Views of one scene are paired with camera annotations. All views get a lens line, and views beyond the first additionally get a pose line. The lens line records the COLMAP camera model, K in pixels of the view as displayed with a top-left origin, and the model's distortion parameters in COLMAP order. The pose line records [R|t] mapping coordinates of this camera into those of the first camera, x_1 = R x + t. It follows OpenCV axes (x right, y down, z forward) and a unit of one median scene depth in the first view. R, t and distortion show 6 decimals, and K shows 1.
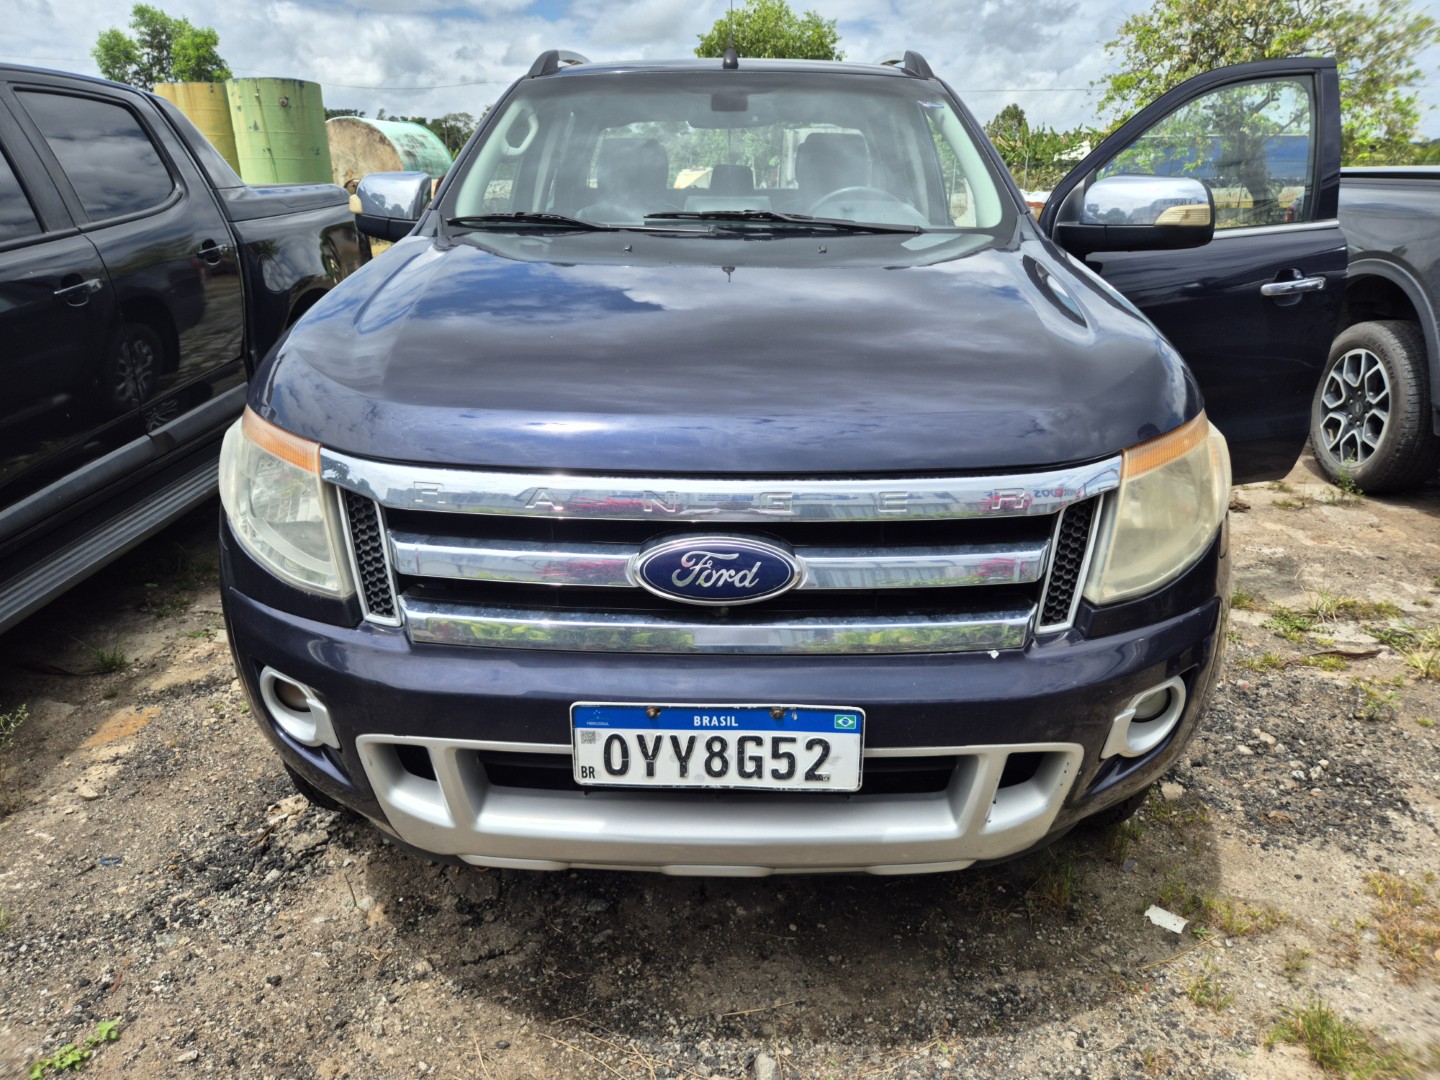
lens RADIAL K [[948.2, 0, 693.3], [0, 948.2, 539.1], [0, 0, 1]] dist [0.065108, -0.056404]
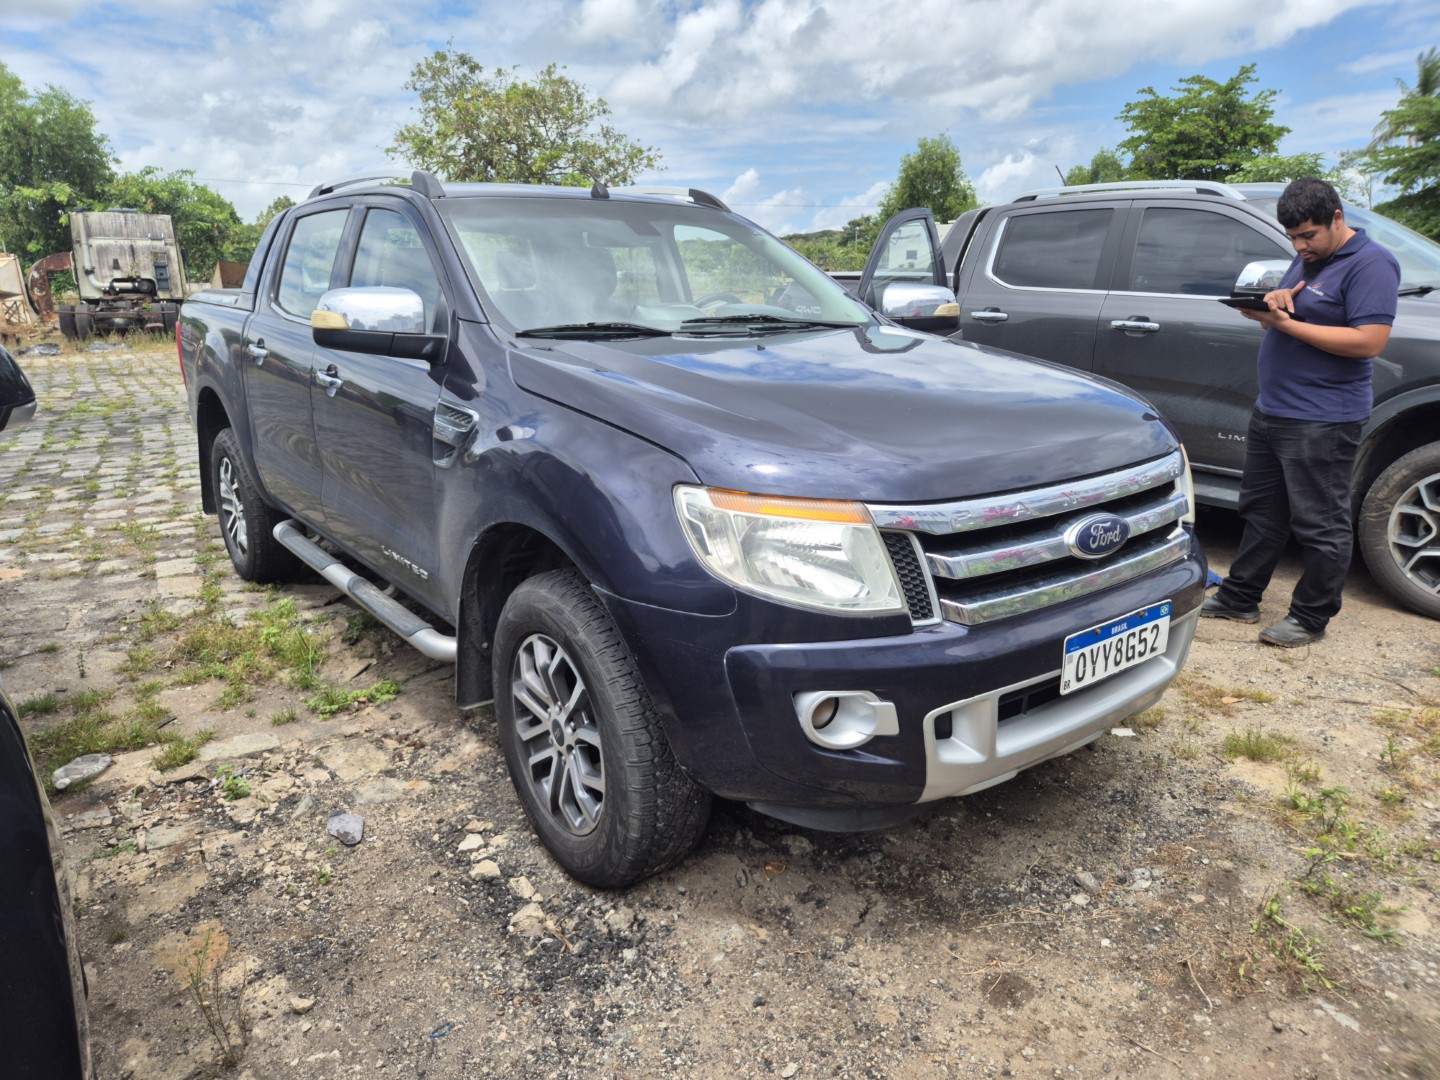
lens RADIAL K [[933.6, 0, 724.9], [0, 933.6, 535.4], [0, 0, 1]] dist [0.057797, -0.044455]
pose [[0.785155, -0.171899, 0.594965, -1.380365], [0.223033, 0.974728, -0.012707, -0.084752], [-0.577744, 0.142673, 0.803652, 0.094397]]
